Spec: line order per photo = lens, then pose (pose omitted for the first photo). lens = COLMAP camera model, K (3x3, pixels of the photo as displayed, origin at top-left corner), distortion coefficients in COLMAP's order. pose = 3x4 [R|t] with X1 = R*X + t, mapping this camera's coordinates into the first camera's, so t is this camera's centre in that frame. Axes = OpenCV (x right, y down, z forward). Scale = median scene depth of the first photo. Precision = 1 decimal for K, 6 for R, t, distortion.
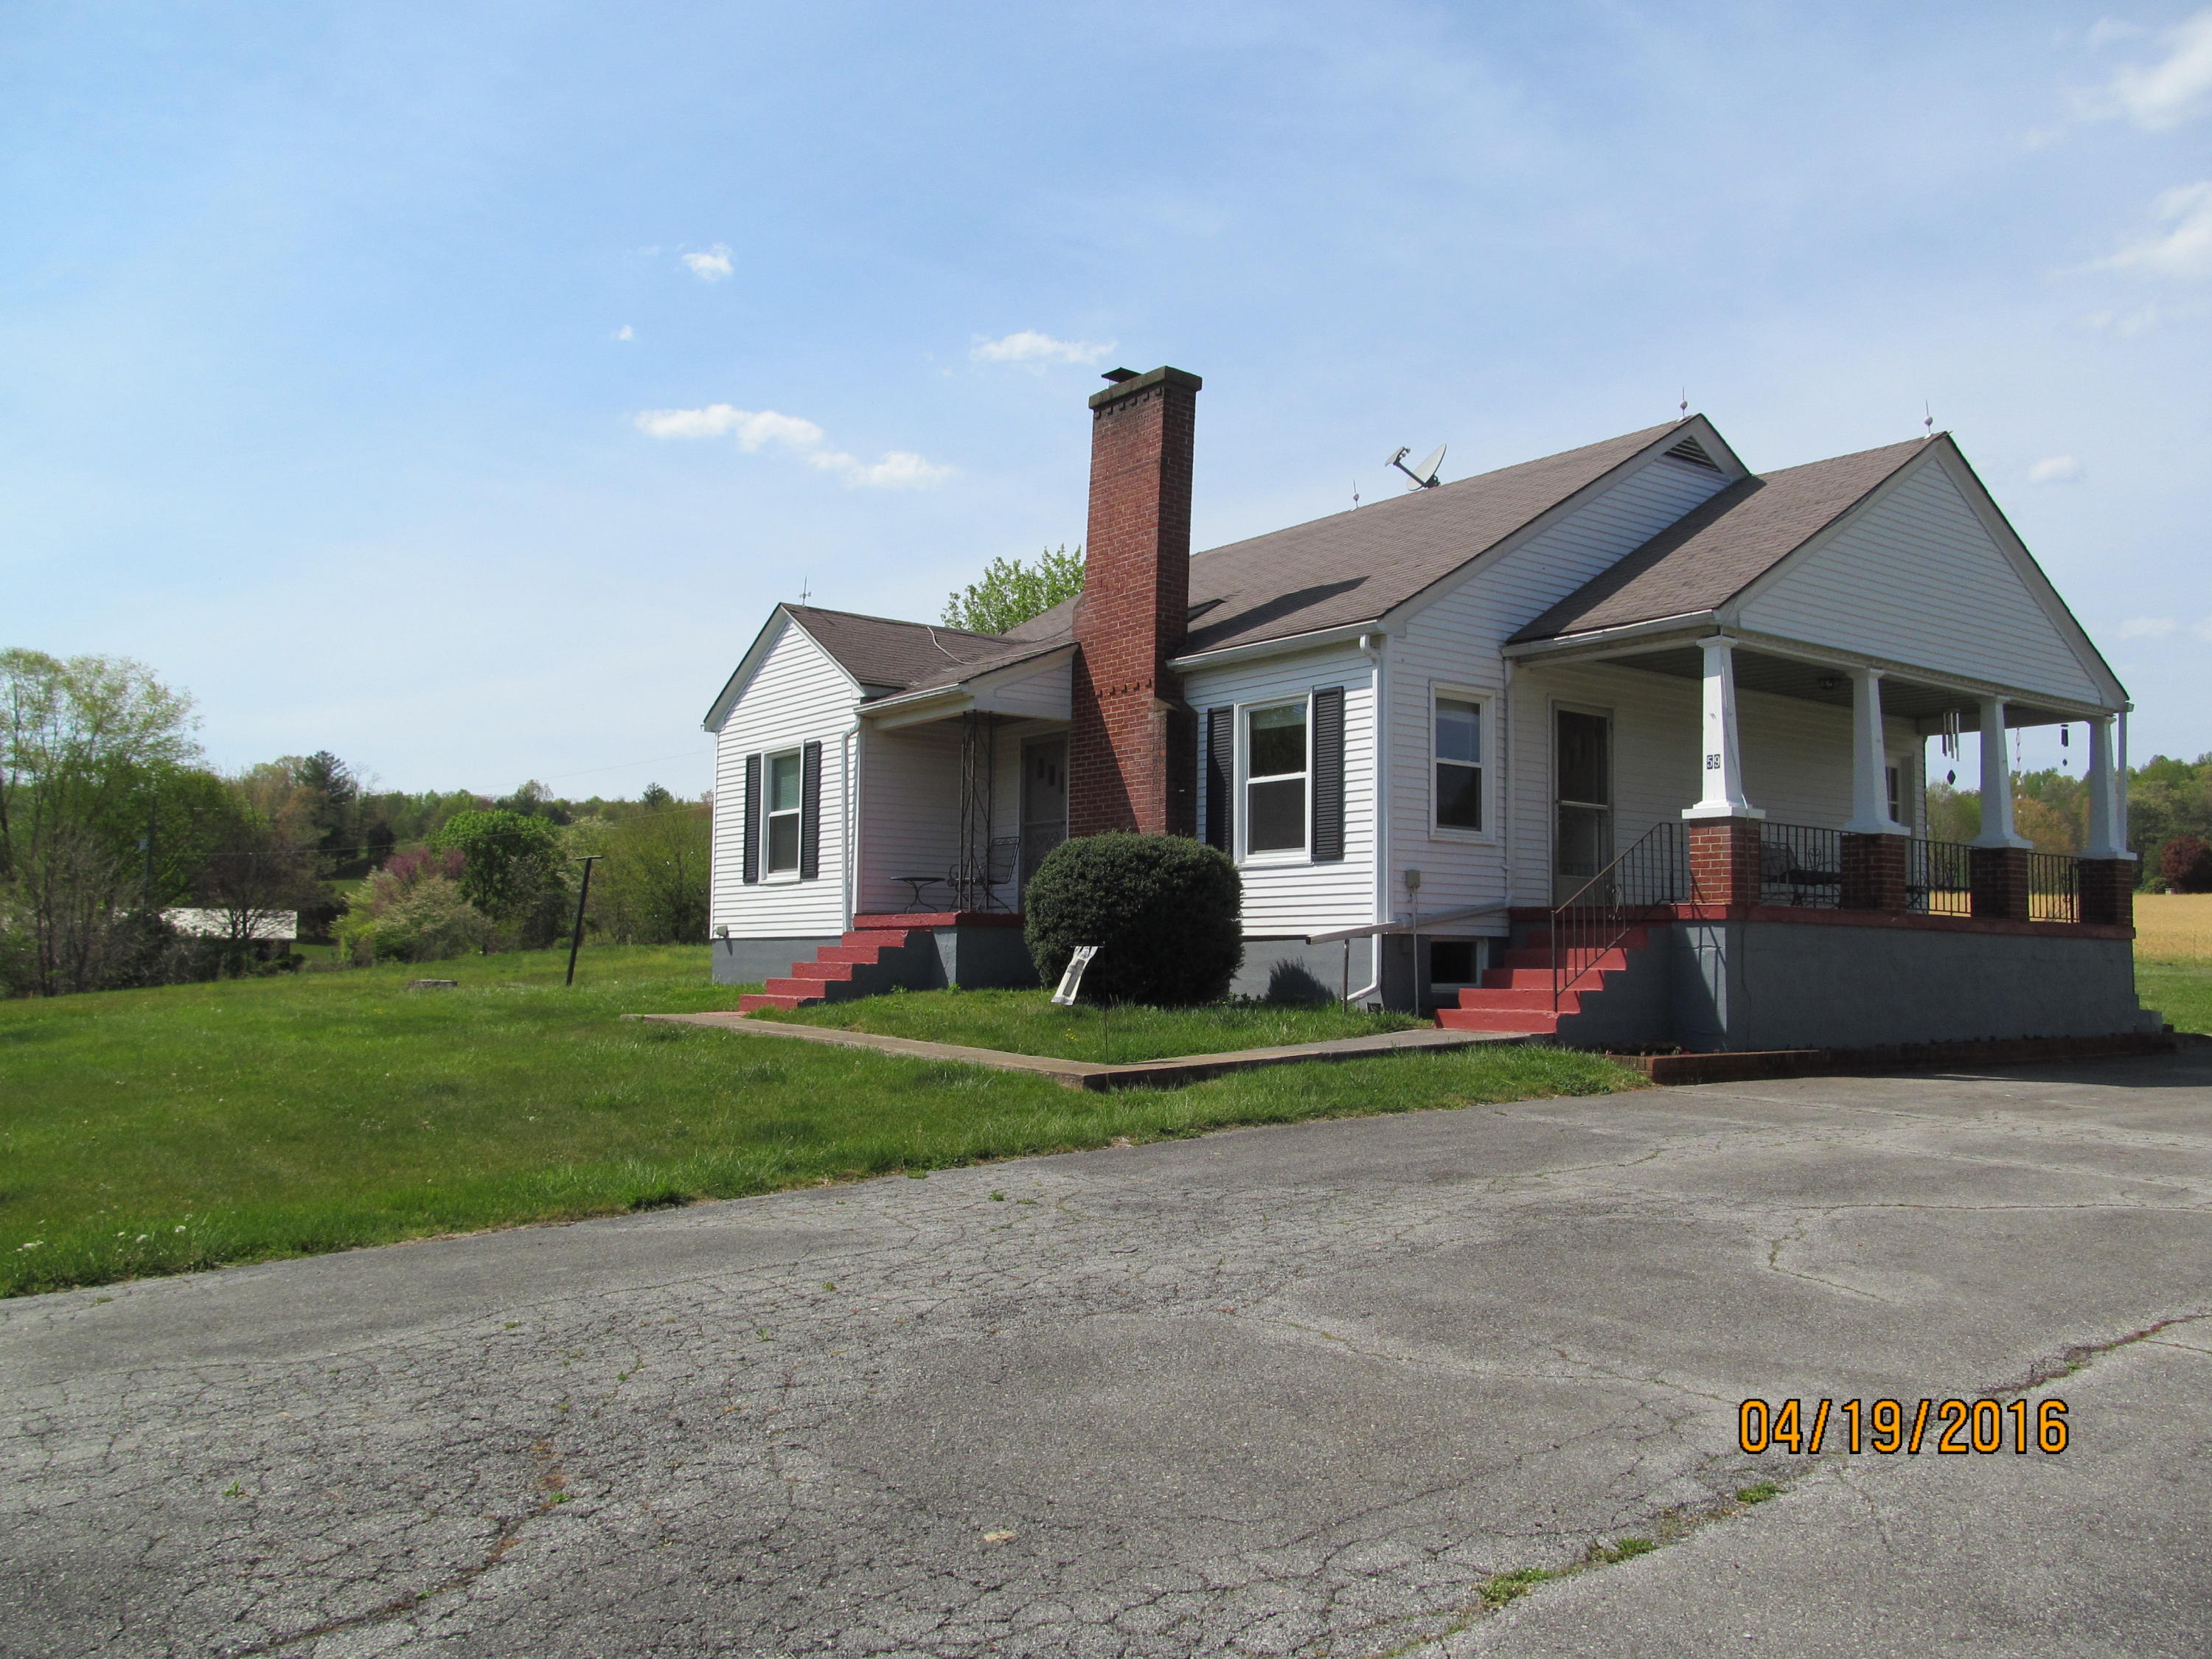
lens RADIAL K [[1819.9, 0, 1095.5], [0, 1819.9, 827.0], [0, 0, 1]] dist [-0.067989, 0.030011]
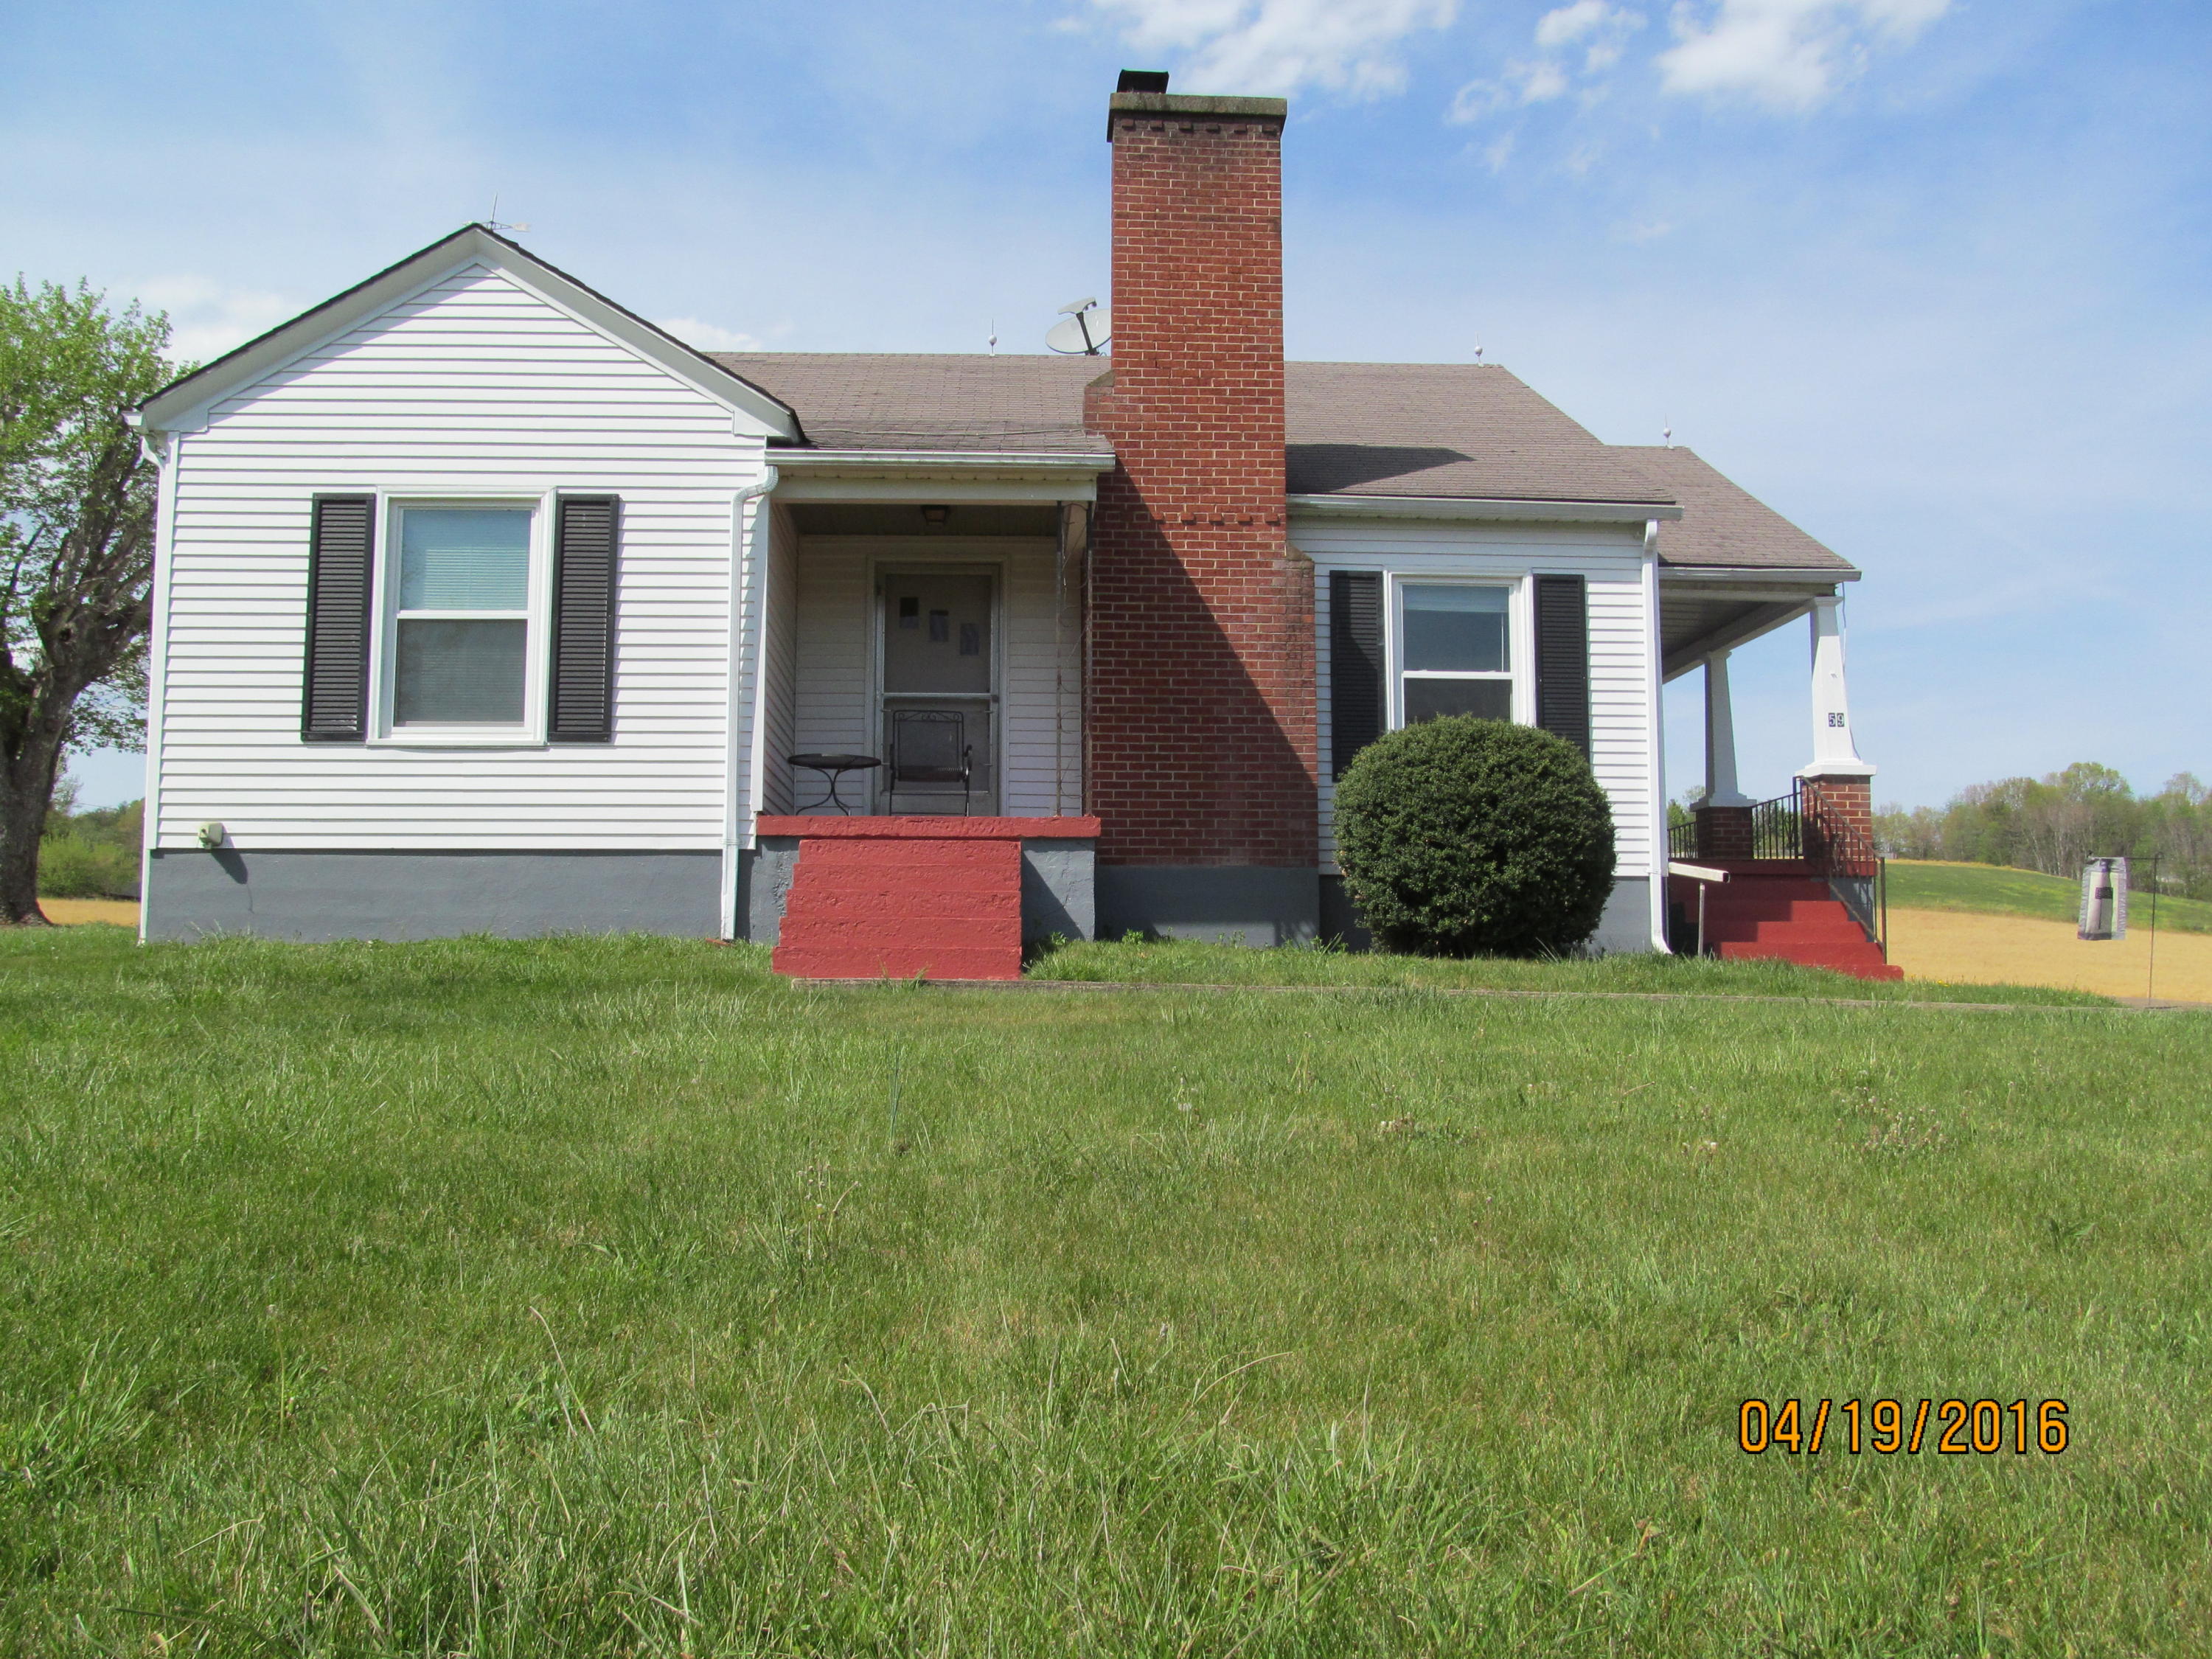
lens RADIAL K [[1819.9, 0, 1098.9], [0, 1819.9, 824.7], [0, 0, 1]] dist [-0.067989, 0.030011]
pose [[0.546957, 0.072506, 0.834015, -0.580339], [-0.059530, 0.997089, -0.047642, 0.076972], [-0.835041, -0.023591, 0.549681, 0.642453]]
